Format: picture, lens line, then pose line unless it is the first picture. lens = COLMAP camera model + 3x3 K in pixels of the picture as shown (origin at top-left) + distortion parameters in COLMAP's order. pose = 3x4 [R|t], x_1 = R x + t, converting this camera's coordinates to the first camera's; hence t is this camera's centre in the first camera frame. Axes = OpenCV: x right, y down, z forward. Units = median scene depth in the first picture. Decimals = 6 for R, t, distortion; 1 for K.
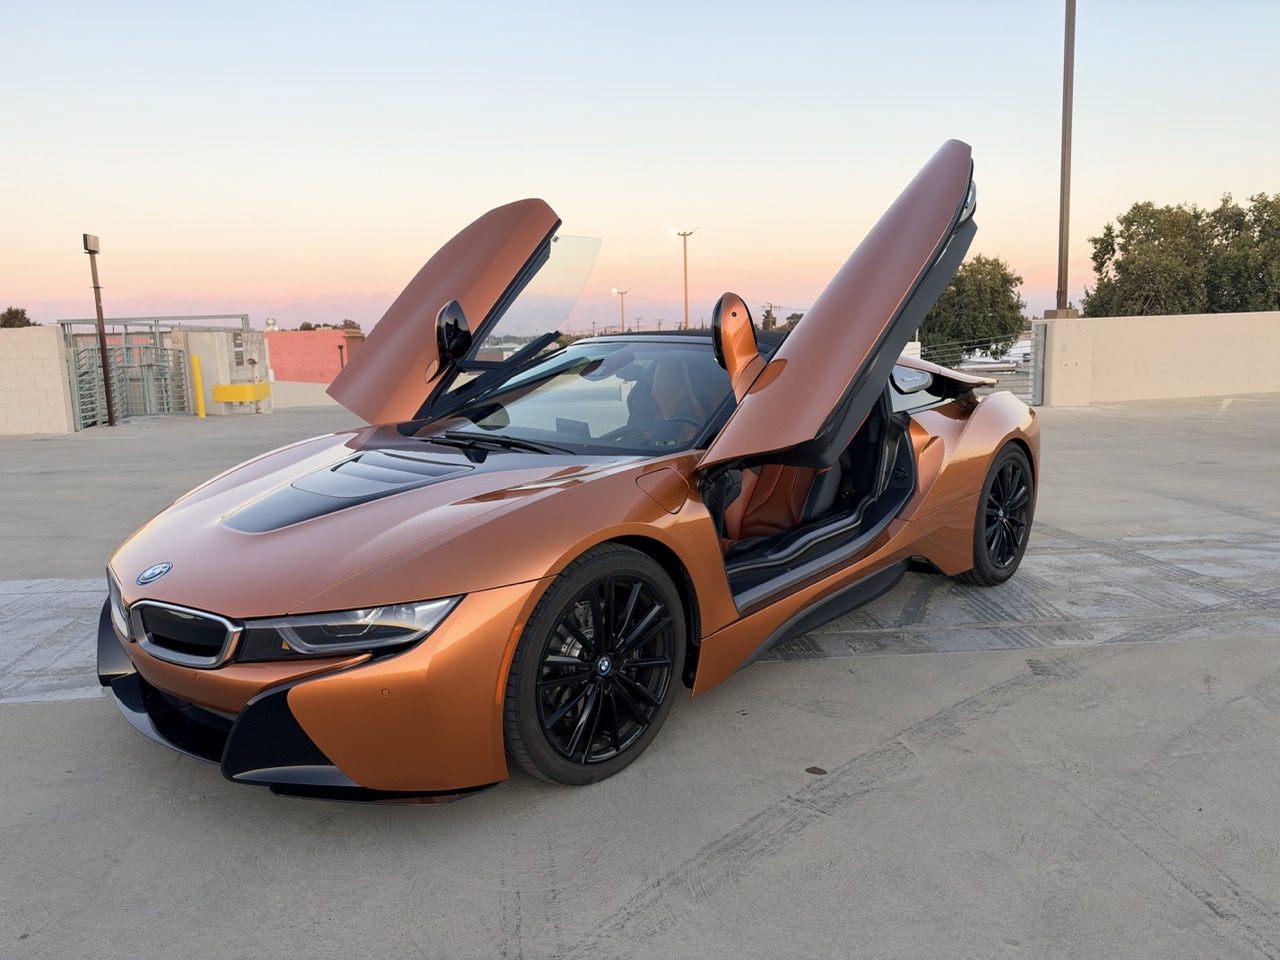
lens RADIAL K [[917.4, 0, 637.6], [0, 917.4, 476.9], [0, 0, 1]] dist [-0.007725, -0.004535]
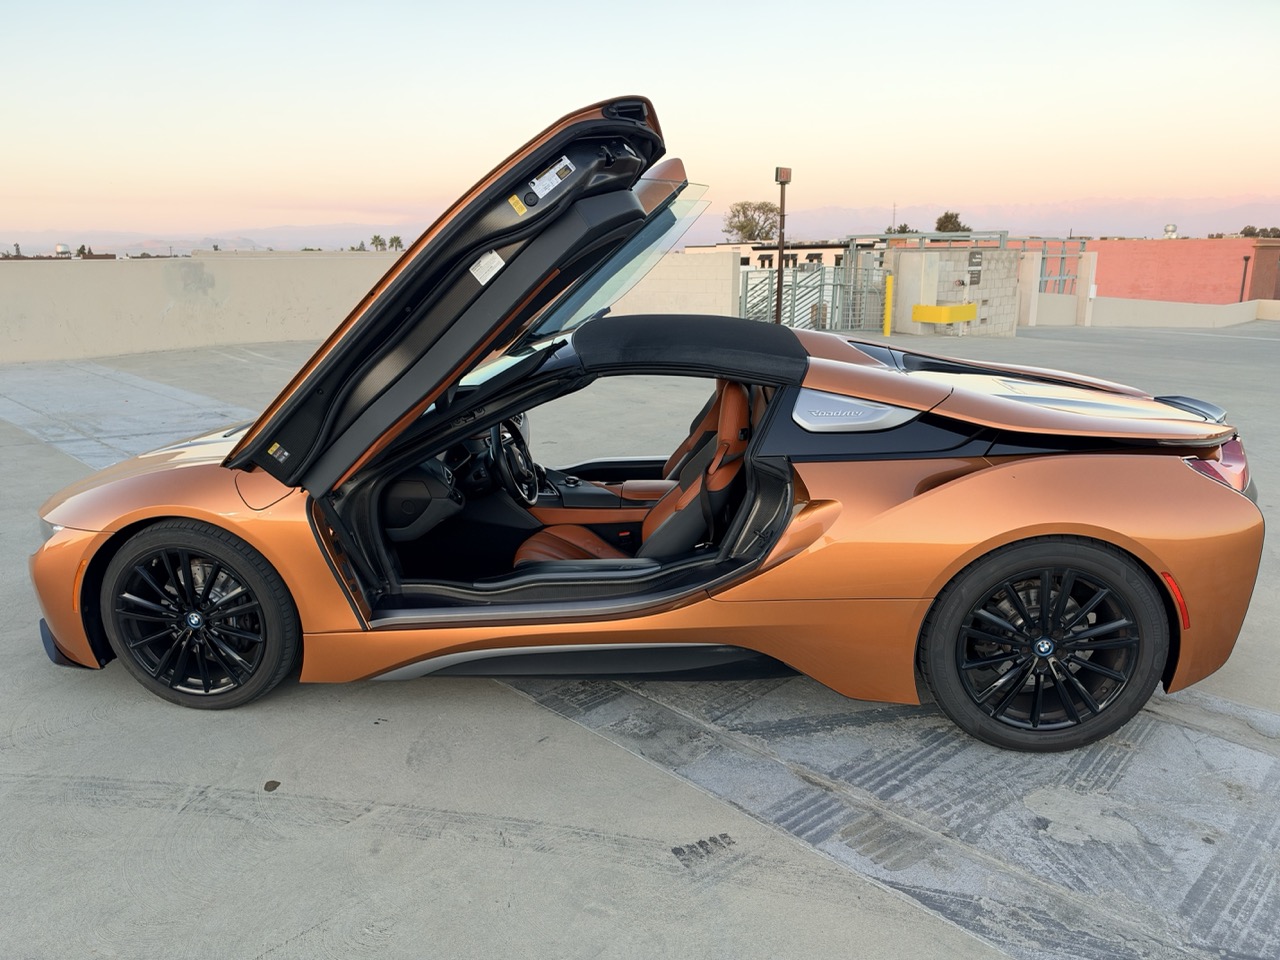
lens RADIAL K [[917.3, 0, 633.0], [0, 917.3, 498.1], [0, 0, 1]] dist [-0.000211, -0.010077]
pose [[0.615305, 0.221034, -0.756666, 0.677754], [-0.127847, 0.975157, 0.180897, -0.136089], [0.777852, -0.014569, 0.628278, 0.396598]]
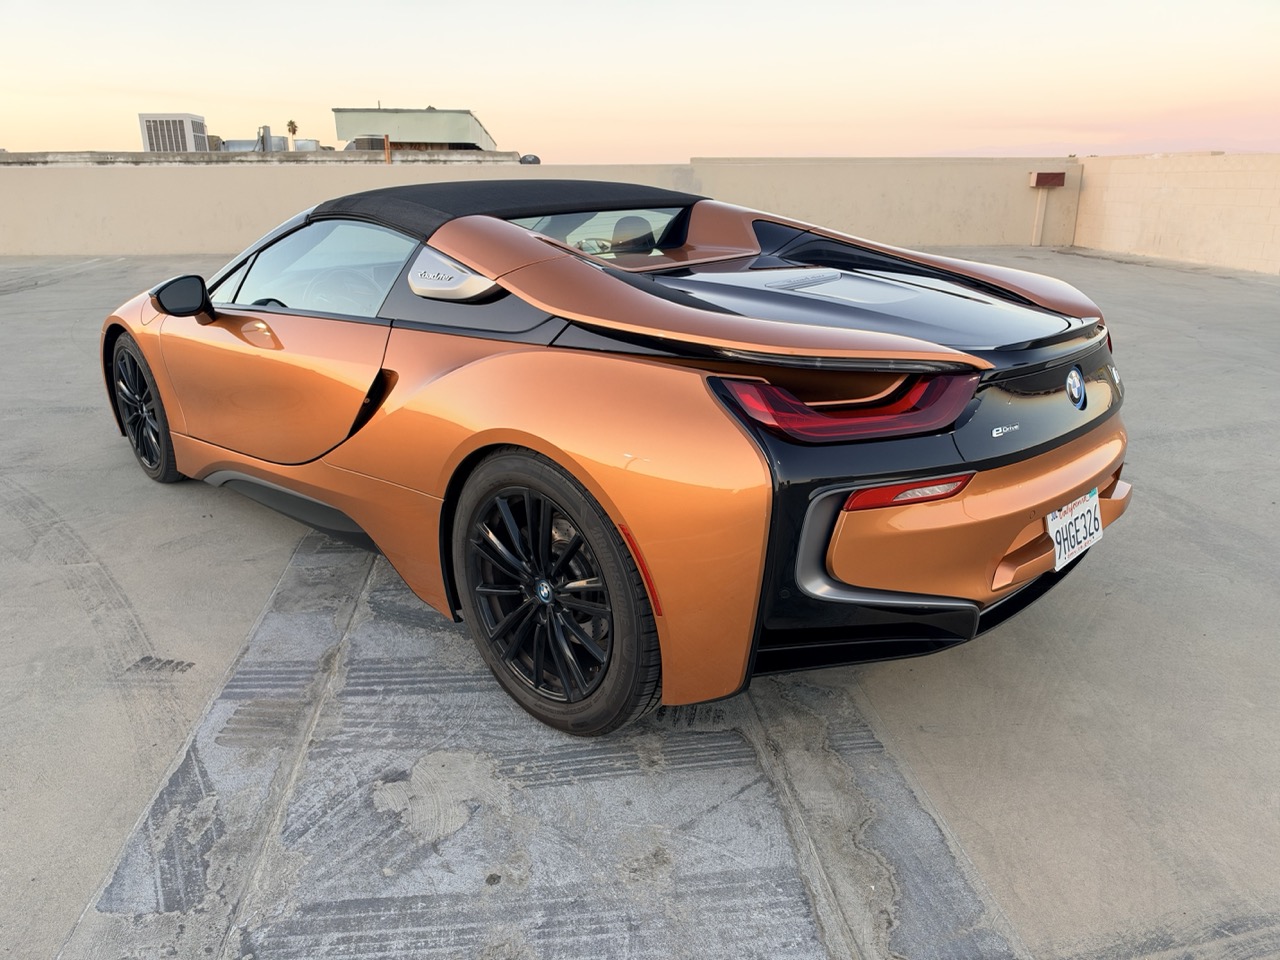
lens RADIAL K [[919.0, 0, 640.0], [0, 919.0, 480.0], [0, 0, 1]] dist [-0.007986, -0.003679]
pose [[-0.018387, 0.333873, -0.942439, 0.838782], [-0.144495, 0.931815, 0.332929, -0.185734], [0.989335, 0.142300, 0.031110, 1.033232]]
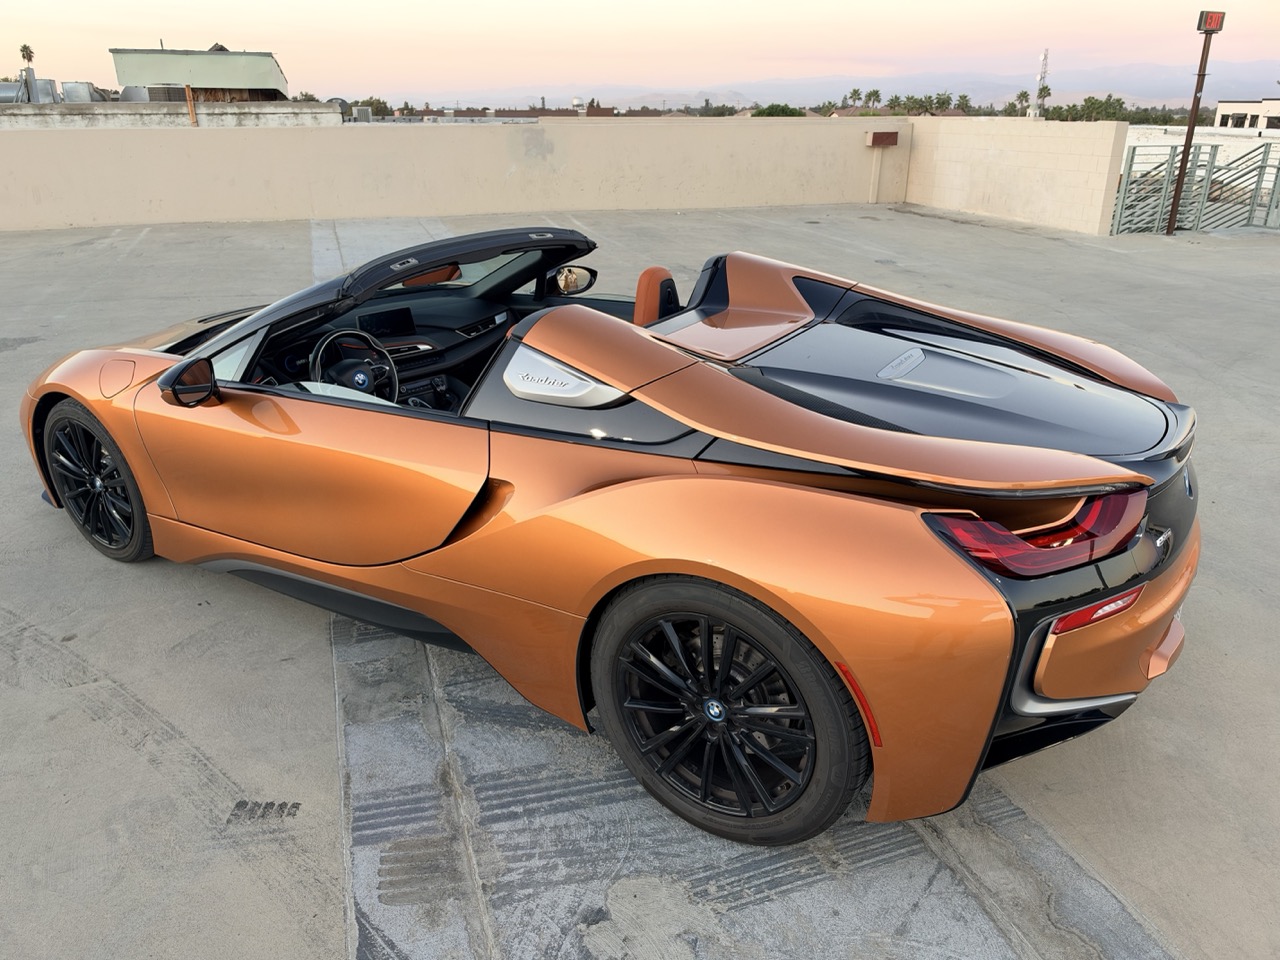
lens RADIAL K [[919.9, 0, 637.8], [0, 919.9, 492.4], [0, 0, 1]] dist [-0.008151, -0.008886]
pose [[0.184366, 0.397328, -0.898966, 0.785881], [-0.151194, 0.915223, 0.373506, -0.243578], [0.971159, 0.067056, 0.228810, 0.845861]]
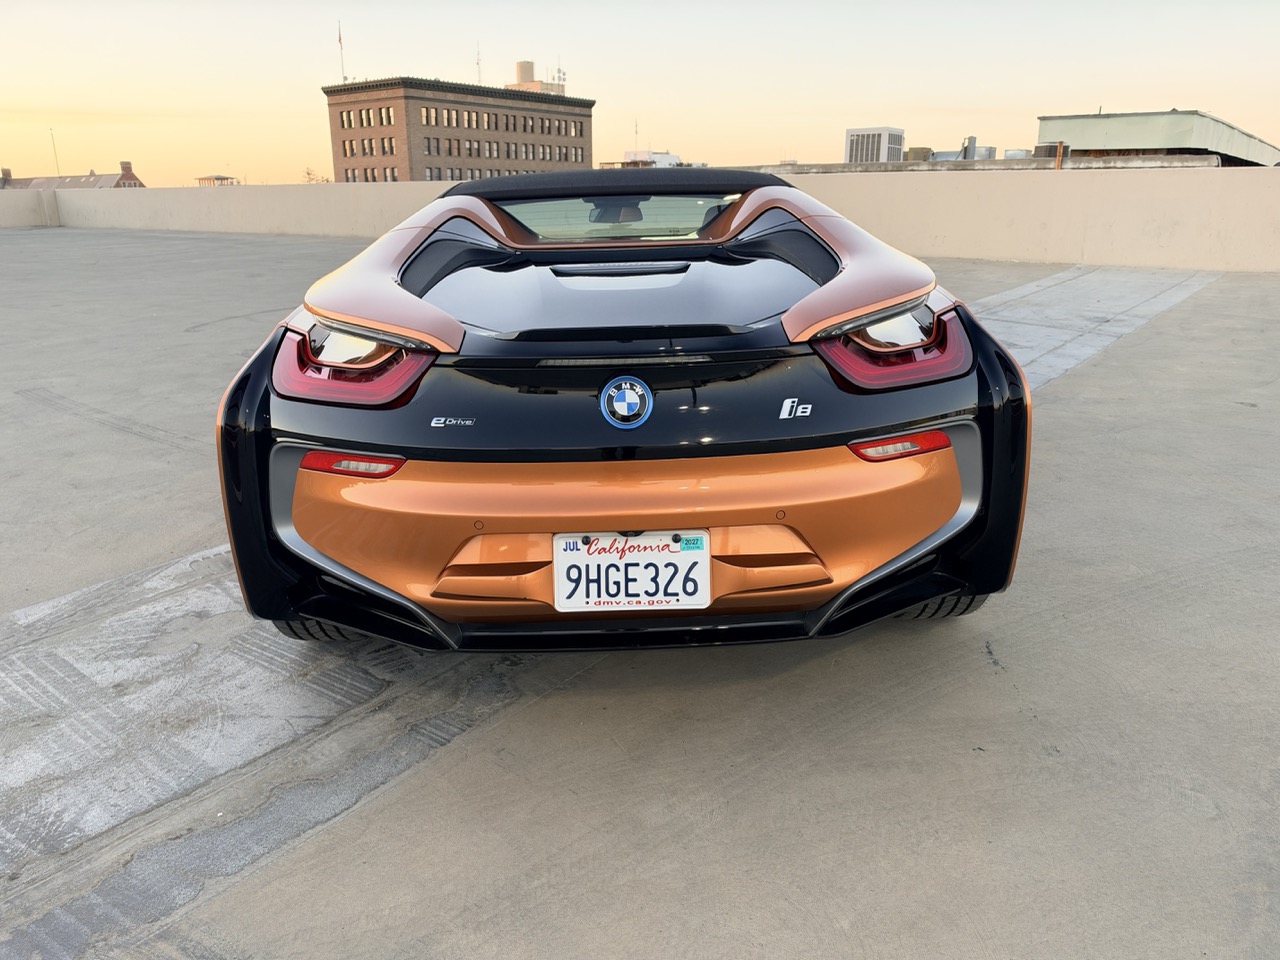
lens RADIAL K [[930.7, 0, 646.5], [0, 930.7, 480.1], [0, 0, 1]] dist [-0.019920, -0.004150]
pose [[-0.705244, 0.233347, -0.669462, 0.633532], [-0.084055, 0.910101, 0.405773, -0.228467], [0.703964, 0.342441, -0.622229, 1.510013]]
